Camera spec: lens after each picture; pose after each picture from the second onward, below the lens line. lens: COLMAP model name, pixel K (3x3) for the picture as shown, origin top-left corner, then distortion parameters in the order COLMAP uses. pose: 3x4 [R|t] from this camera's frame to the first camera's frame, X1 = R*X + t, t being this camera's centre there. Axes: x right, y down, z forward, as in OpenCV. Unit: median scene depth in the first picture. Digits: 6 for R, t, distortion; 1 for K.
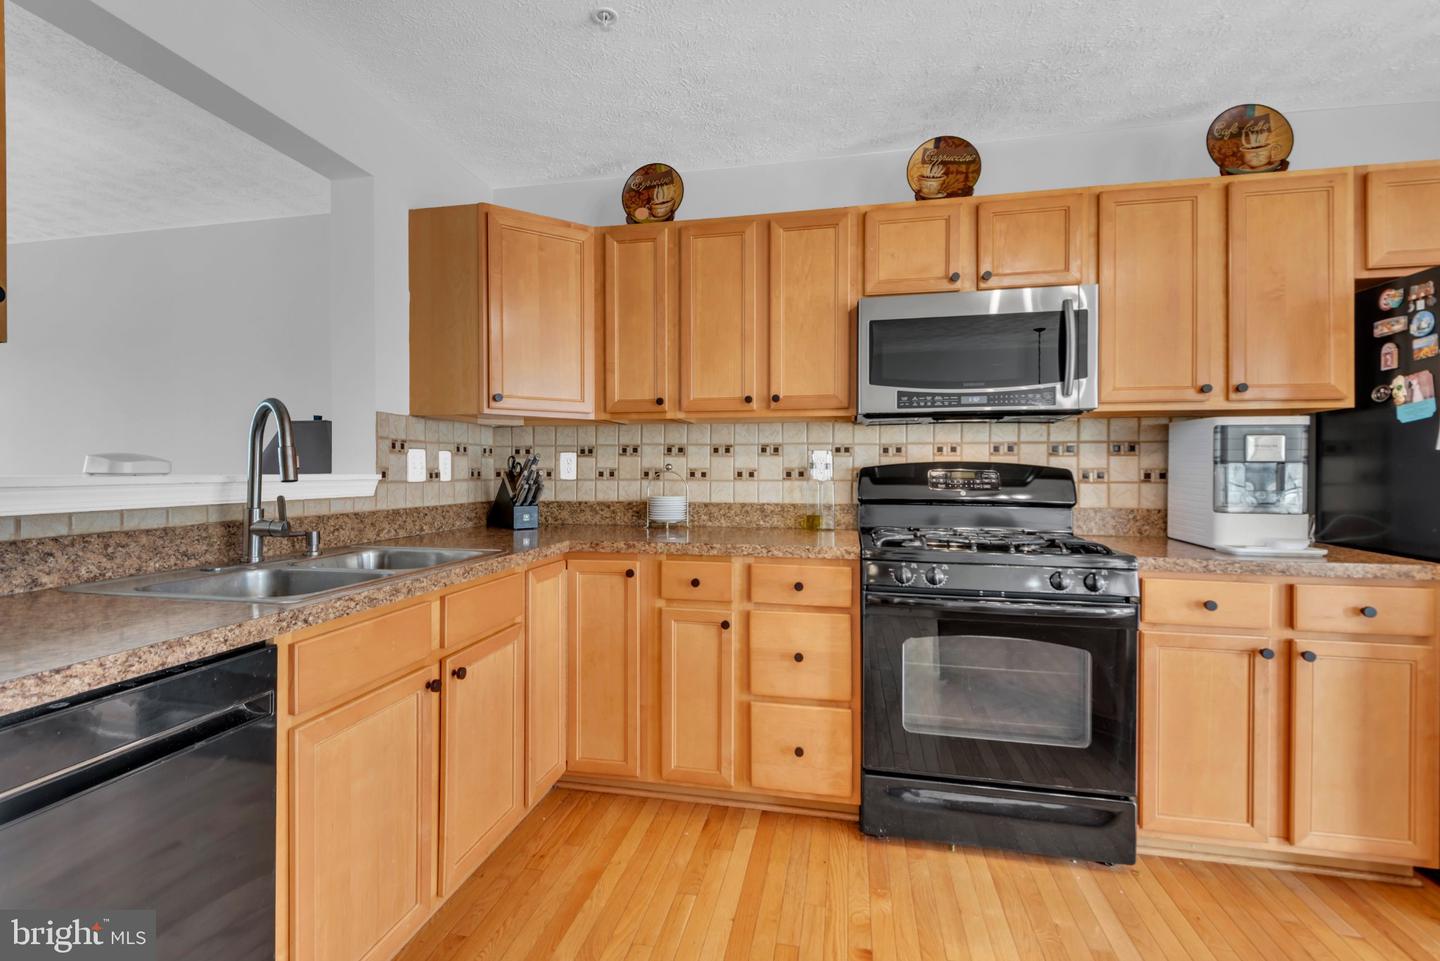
lens RADIAL K [[676.2, 0, 703.4], [0, 676.2, 470.2], [0, 0, 1]] dist [0.019333, -0.010092]
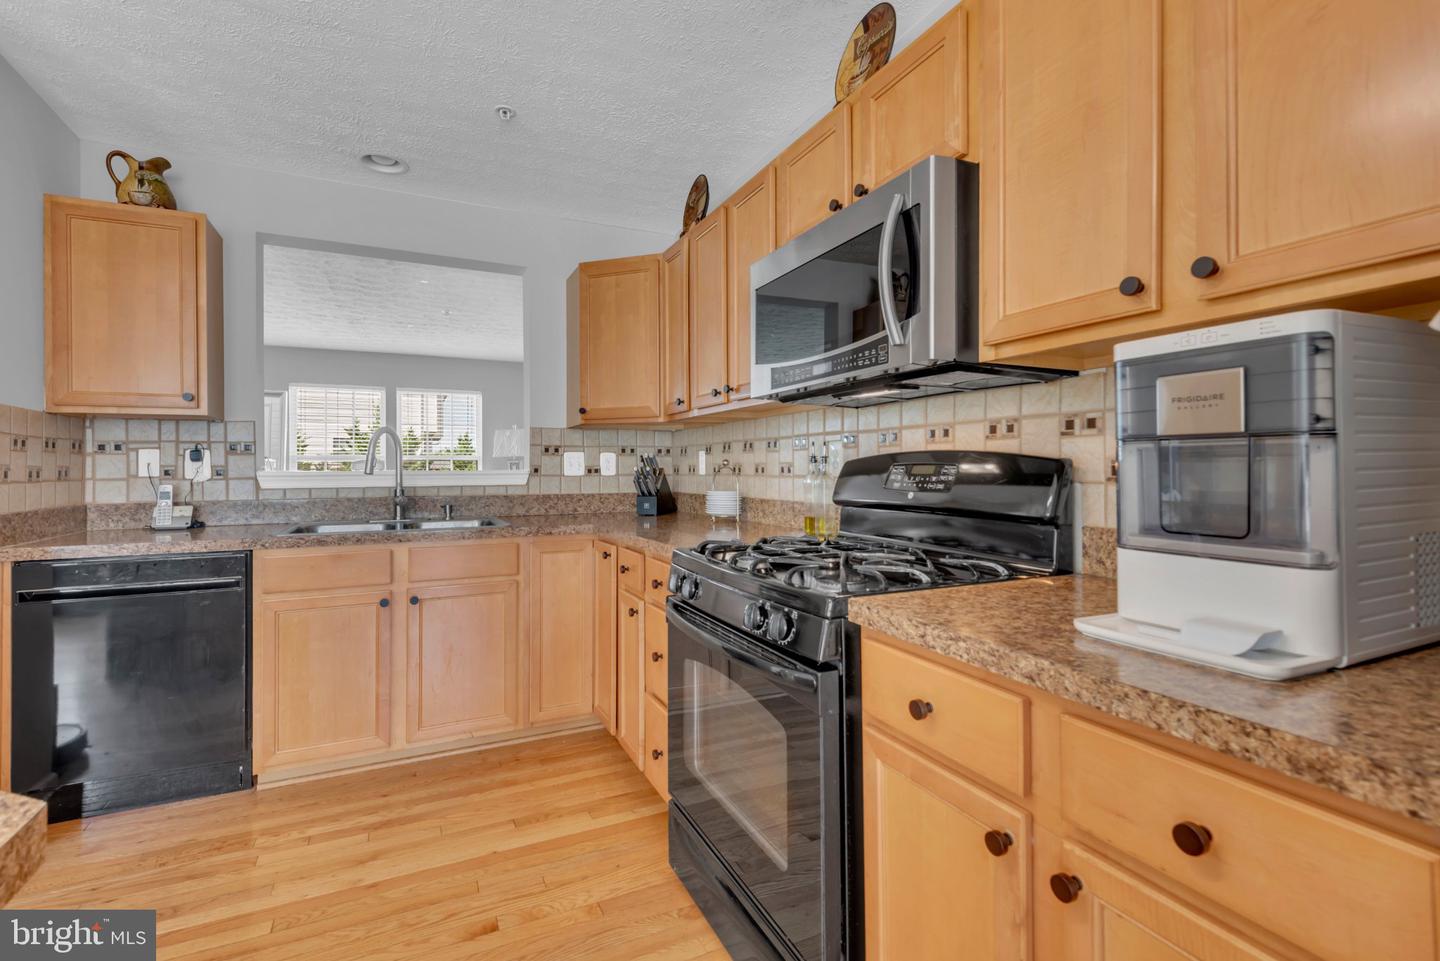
lens RADIAL K [[651.2, 0, 704.0], [0, 651.2, 463.4], [0, 0, 1]] dist [0.012726, -0.004937]
pose [[0.600047, -0.009741, -0.799906, 0.828577], [0.005821, 0.999953, -0.007811, 0.004627], [0.799944, 0.000030, 0.600075, 0.438475]]
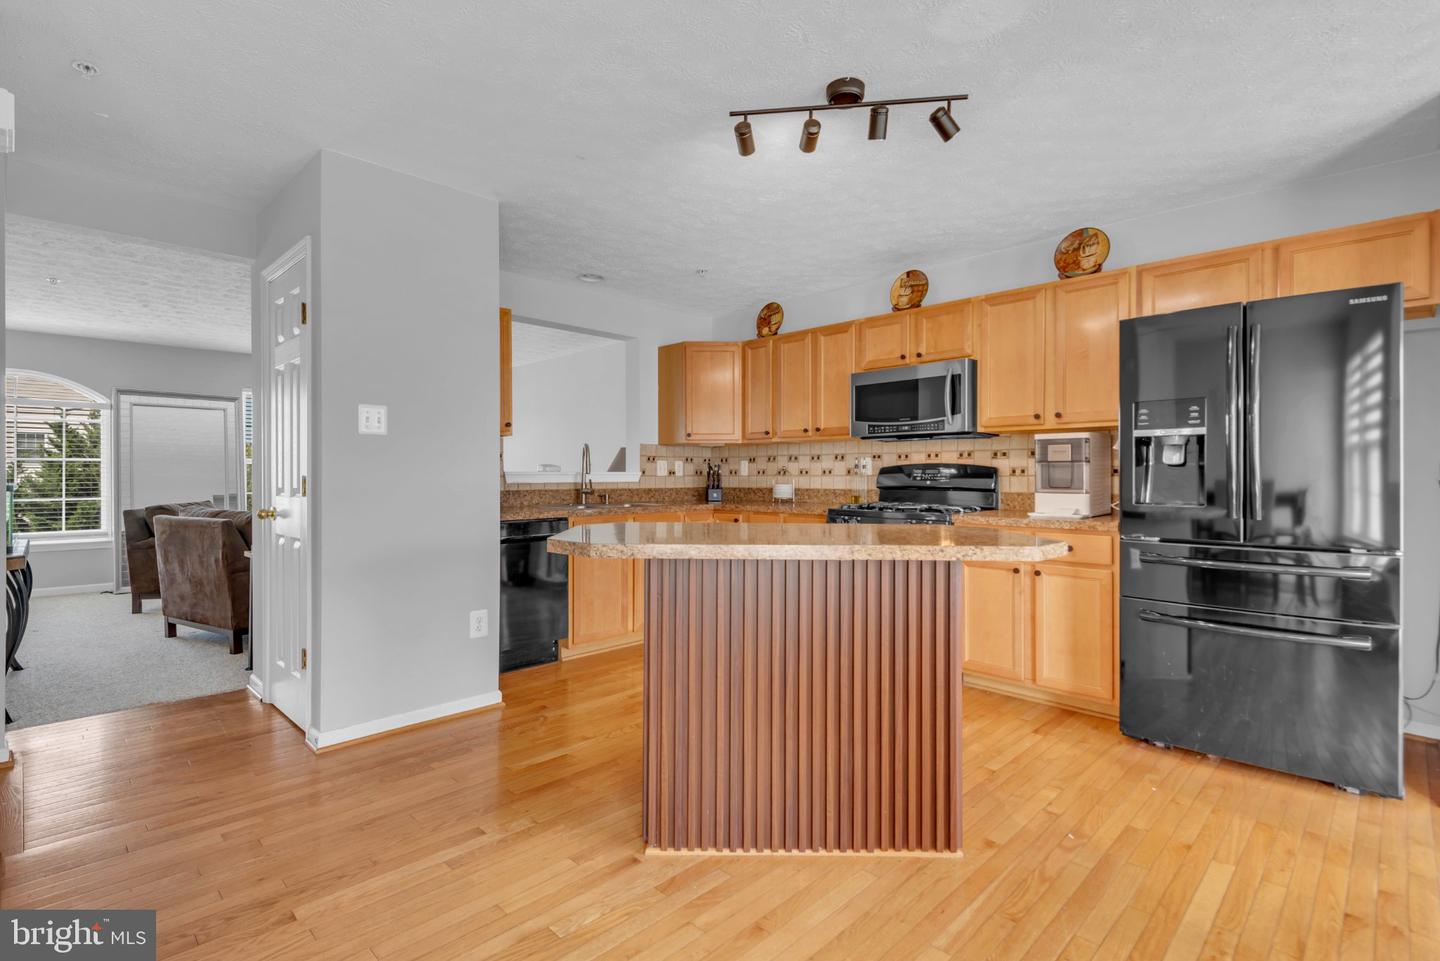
lens RADIAL K [[676.2, 0, 699.3], [0, 676.2, 471.7], [0, 0, 1]] dist [0.019333, -0.010092]
pose [[0.834221, -0.005005, -0.551408, 0.859098], [0.001878, 0.999979, -0.006235, 0.017677], [0.551428, 0.004165, 0.834212, -0.703746]]
